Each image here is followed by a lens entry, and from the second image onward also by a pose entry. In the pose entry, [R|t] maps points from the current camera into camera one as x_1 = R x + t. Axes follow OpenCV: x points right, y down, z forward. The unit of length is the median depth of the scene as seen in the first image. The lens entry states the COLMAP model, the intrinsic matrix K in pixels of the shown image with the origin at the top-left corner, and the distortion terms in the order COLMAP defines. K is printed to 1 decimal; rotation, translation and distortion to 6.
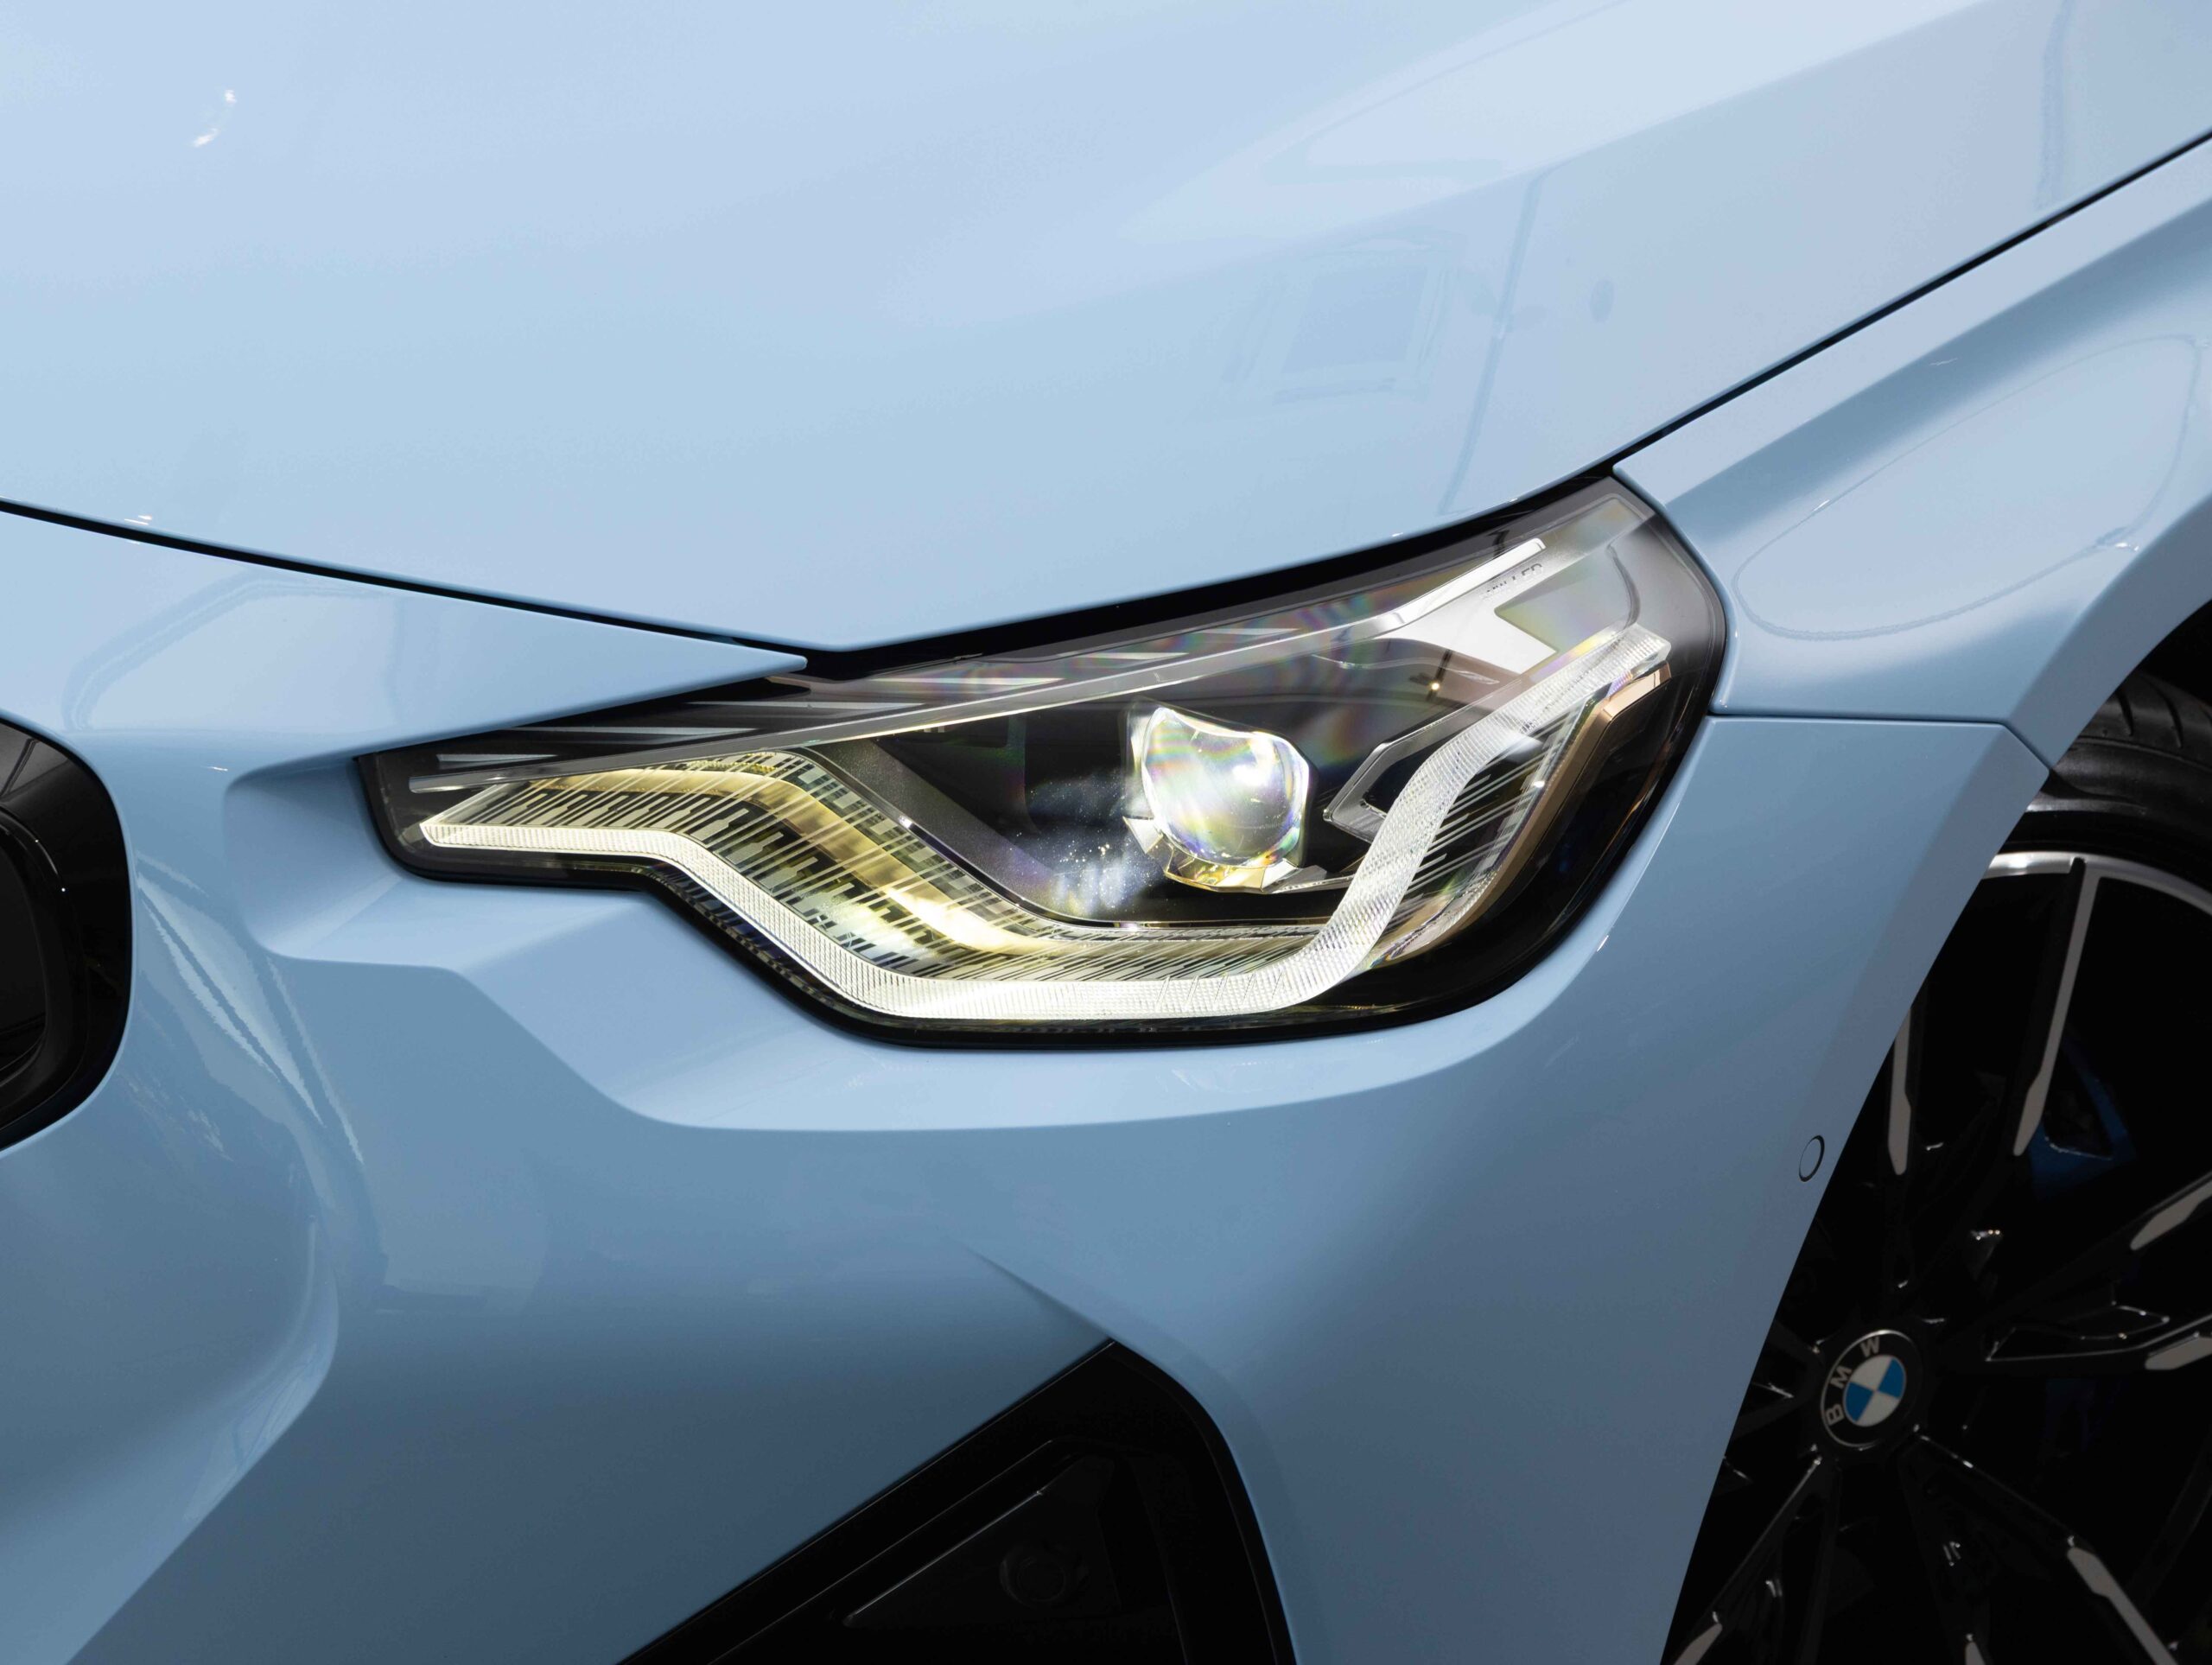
lens RADIAL K [[4372.7, 0, 1106.0], [0, 4372.7, 832.5], [0, 0, 1]] dist [-0.030387, -0.095434]
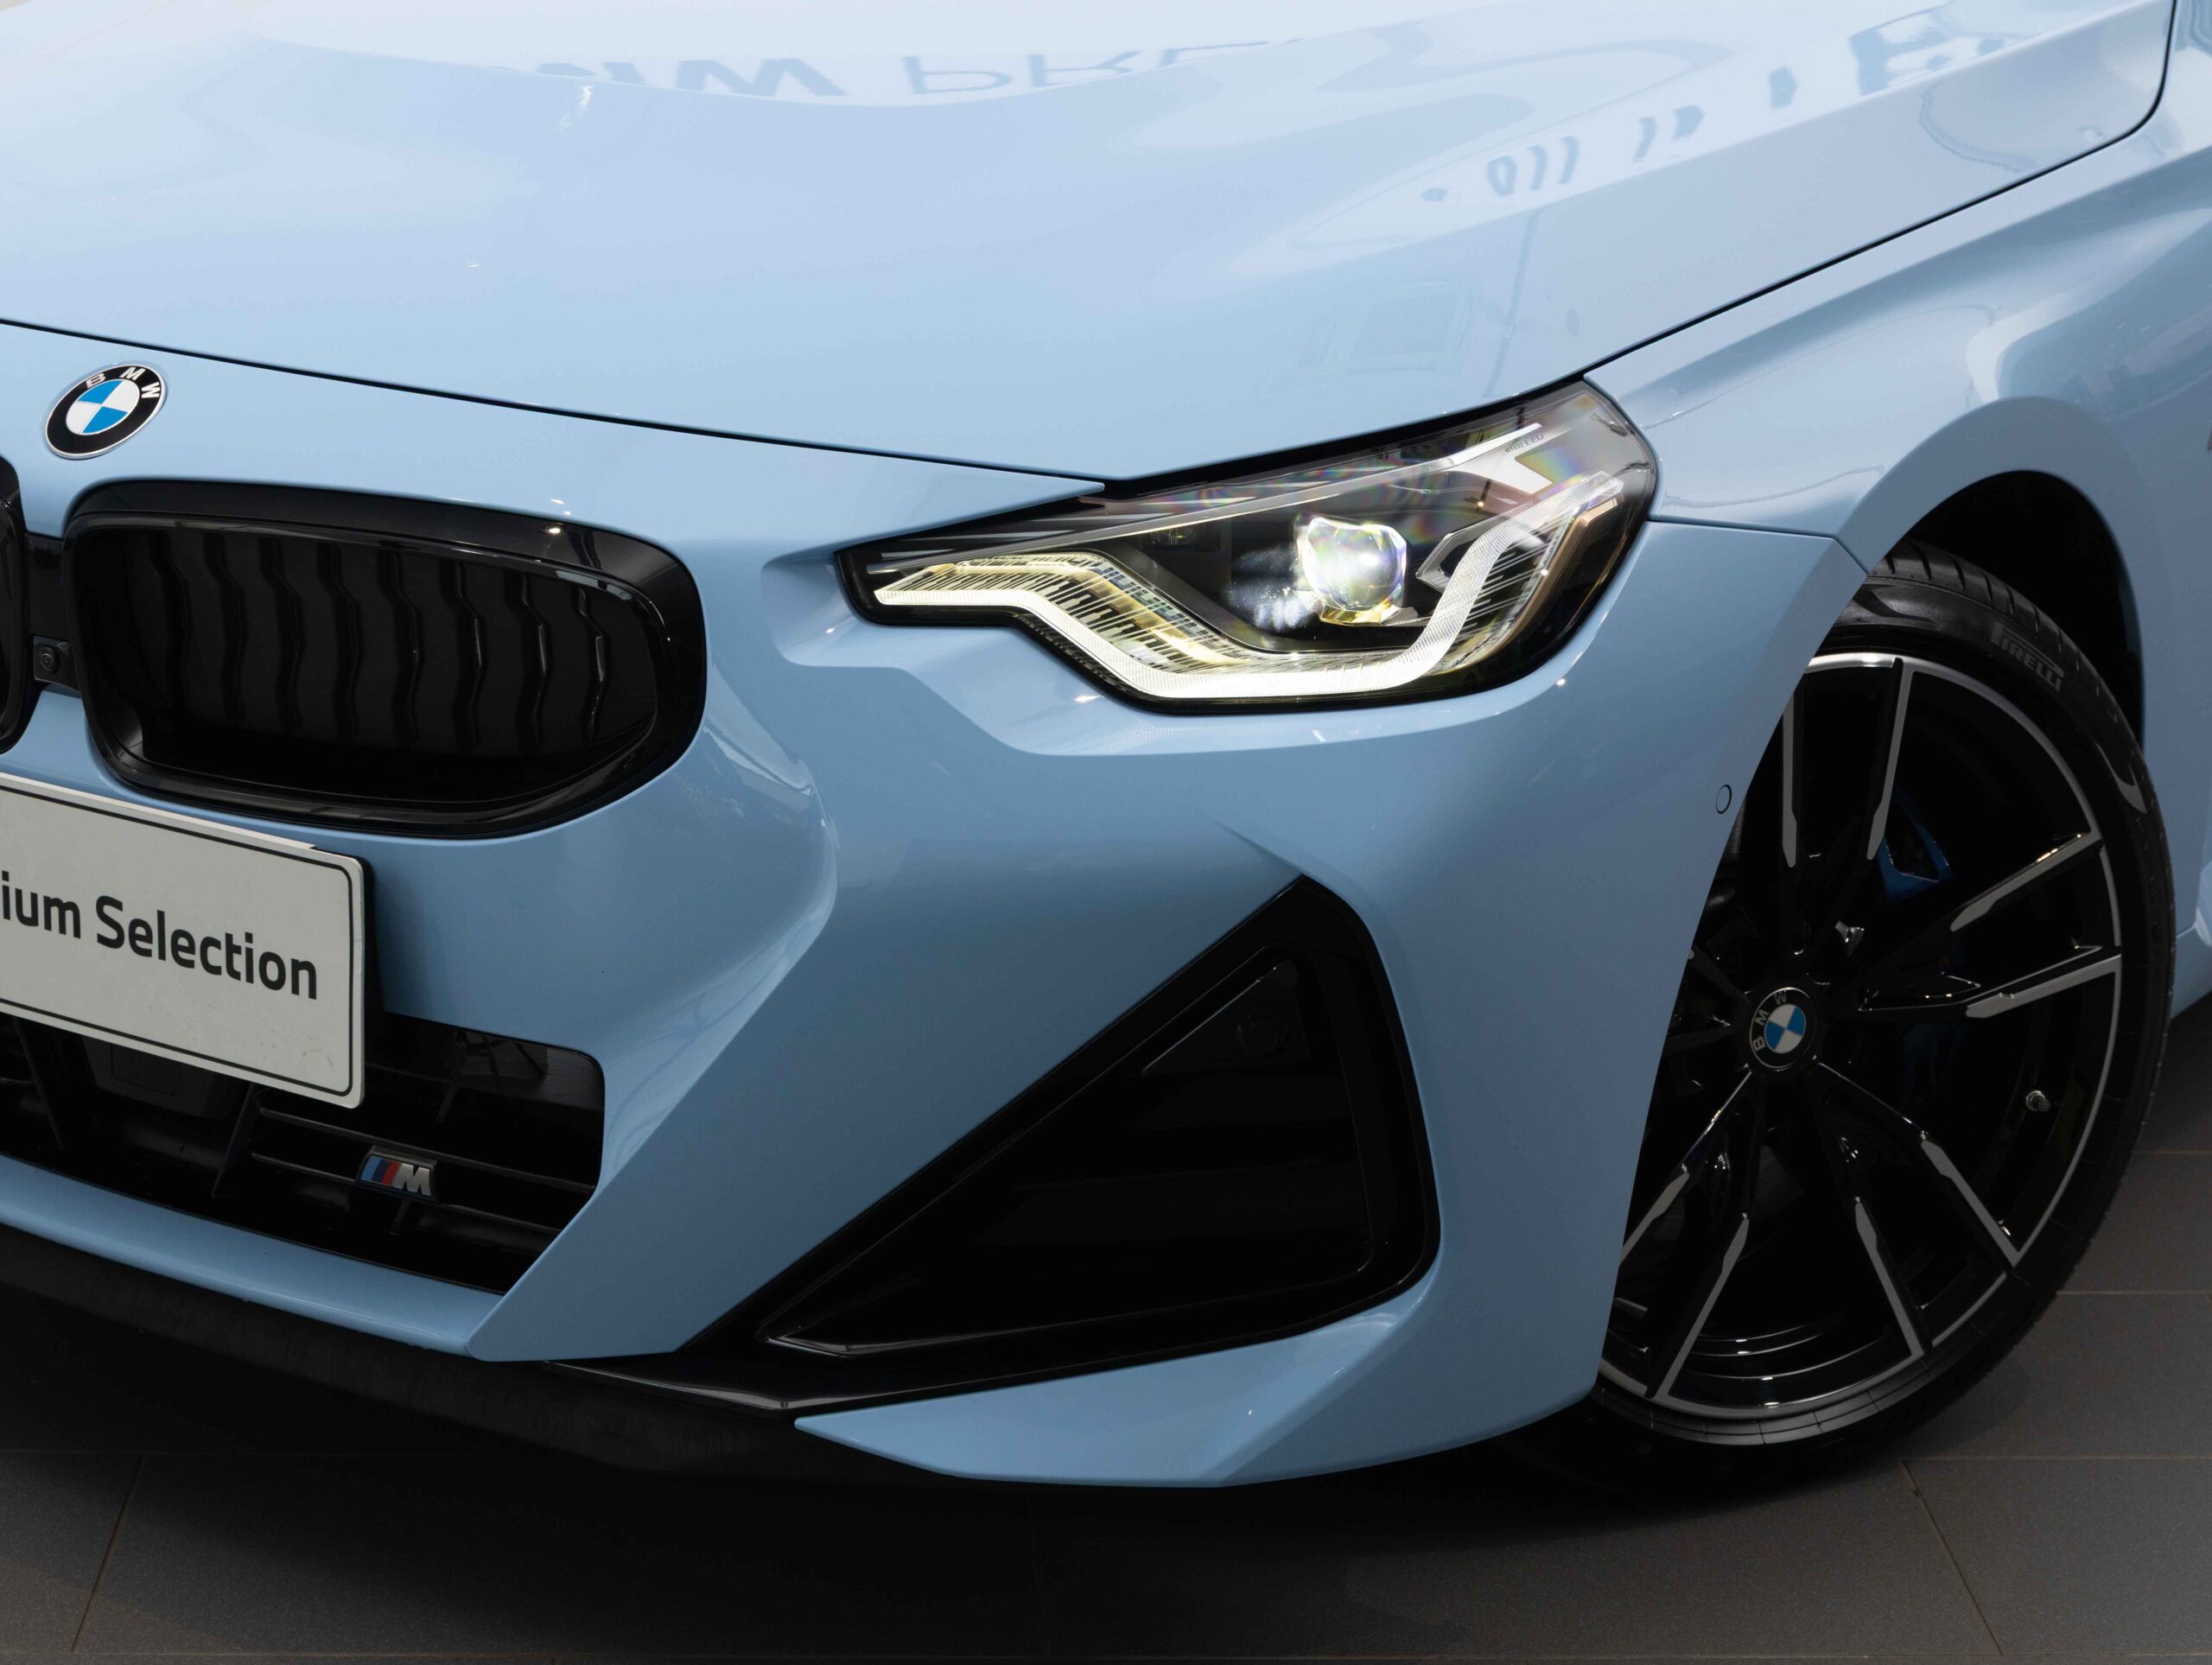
lens RADIAL K [[4372.7, 0, 1106.0], [0, 4372.7, 832.5], [0, 0, 1]] dist [-0.030387, -0.095434]
pose [[0.999564, -0.029486, -0.001484, -0.067032], [0.029233, 0.995513, -0.089999, 0.235197], [0.004131, 0.089916, 0.995941, -0.632116]]
